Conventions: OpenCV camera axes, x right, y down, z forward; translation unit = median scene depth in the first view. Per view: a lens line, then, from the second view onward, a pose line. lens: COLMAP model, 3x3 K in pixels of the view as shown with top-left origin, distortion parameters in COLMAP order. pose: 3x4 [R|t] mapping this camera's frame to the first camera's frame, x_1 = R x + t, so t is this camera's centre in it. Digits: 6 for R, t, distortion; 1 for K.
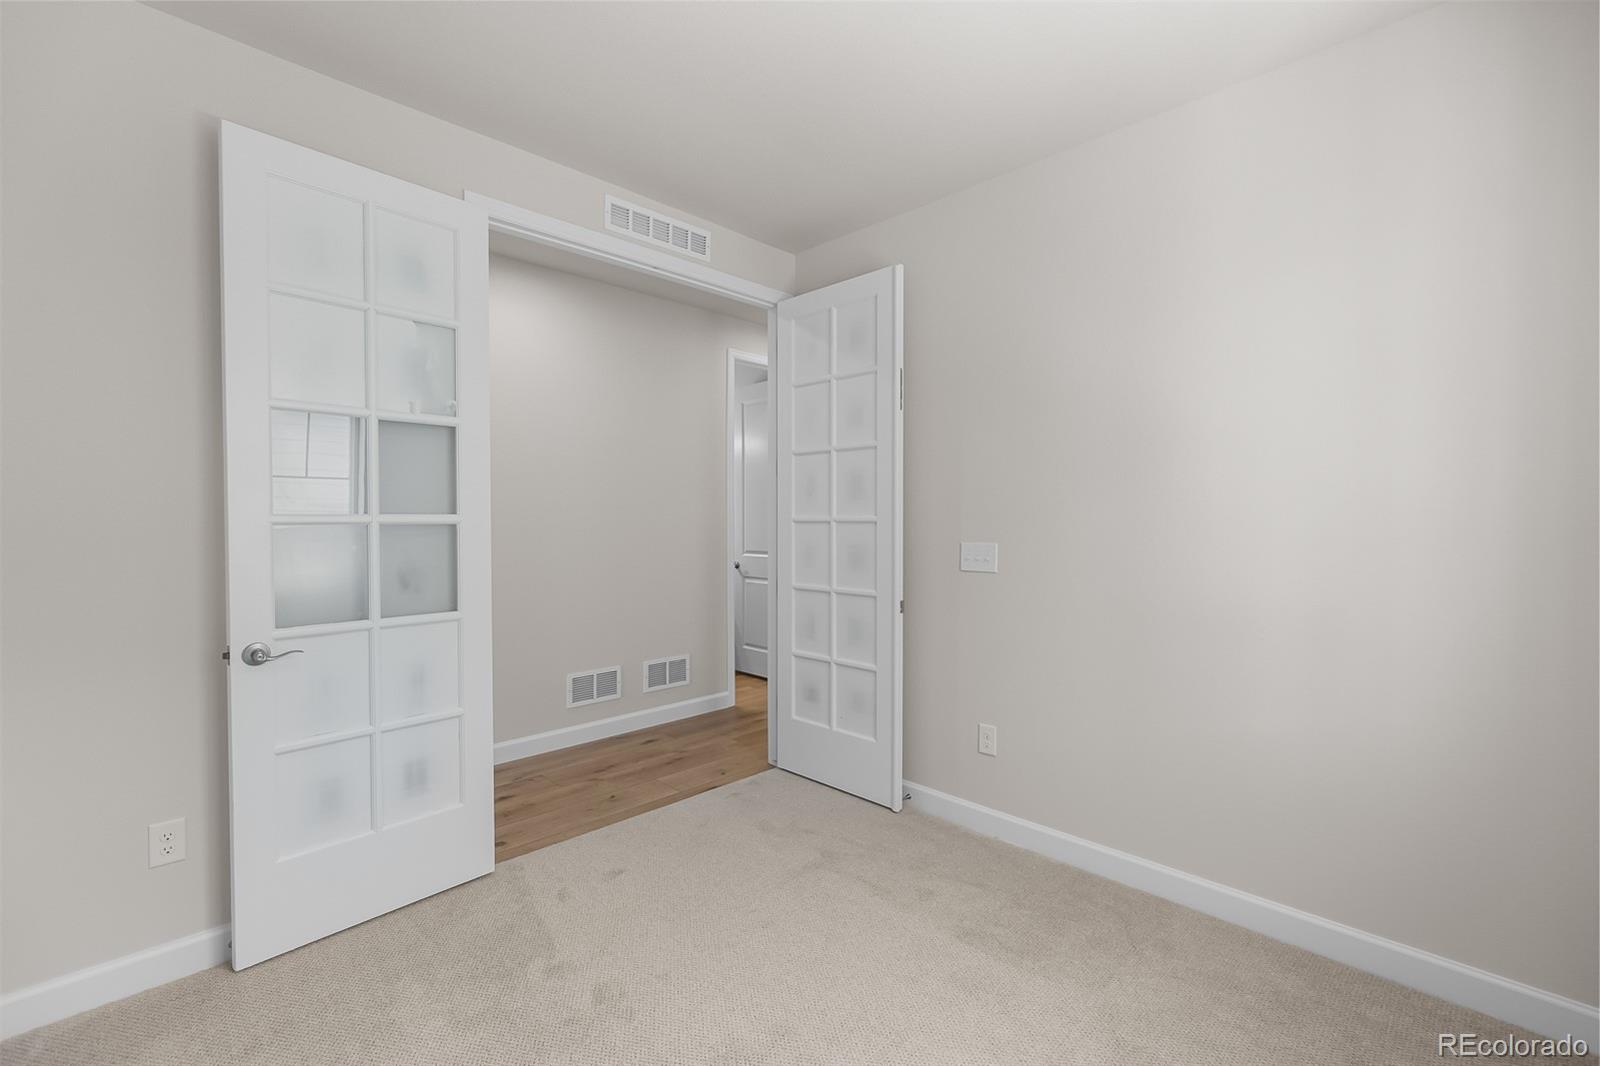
lens RADIAL K [[702.4, 0, 797.4], [0, 702.4, 528.1], [0, 0, 1]] dist [-0.001312, 0.000890]
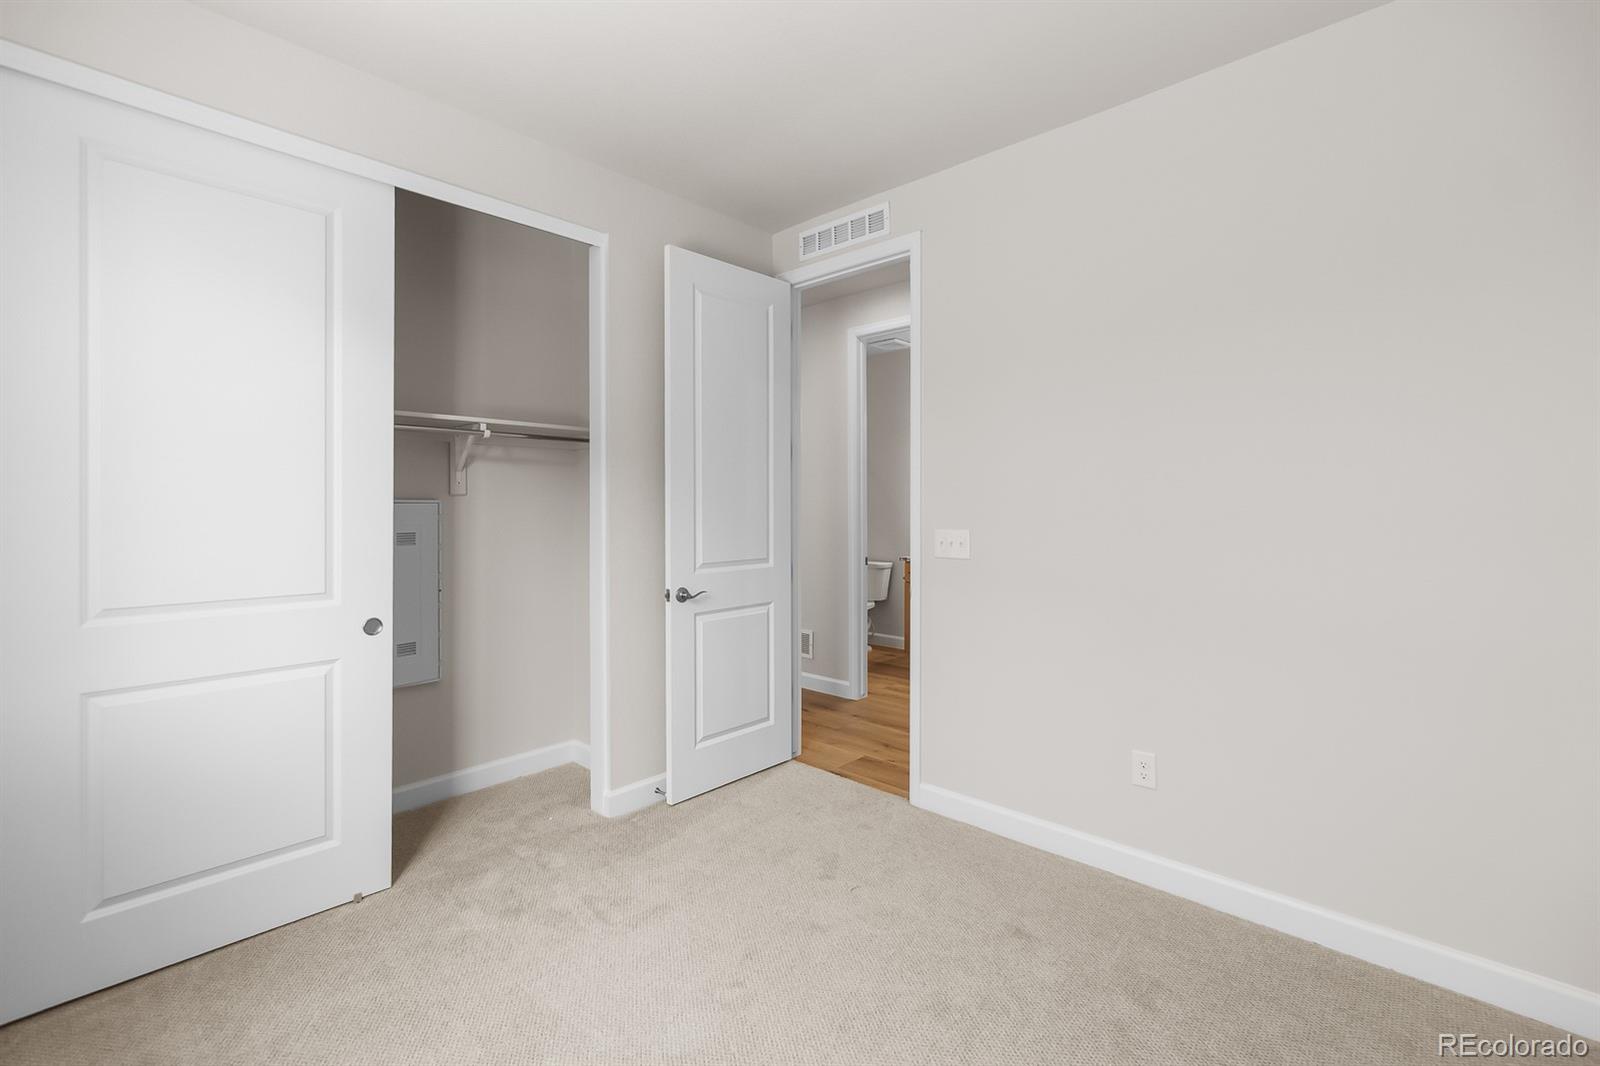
lens RADIAL K [[702.4, 0, 797.6], [0, 702.4, 522.1], [0, 0, 1]] dist [-0.001312, 0.000890]
pose [[0.054568, 0.014327, -0.998407, 0.844154], [-0.014628, 0.999801, 0.013548, -0.000031], [0.998403, 0.013866, 0.054766, 0.854866]]
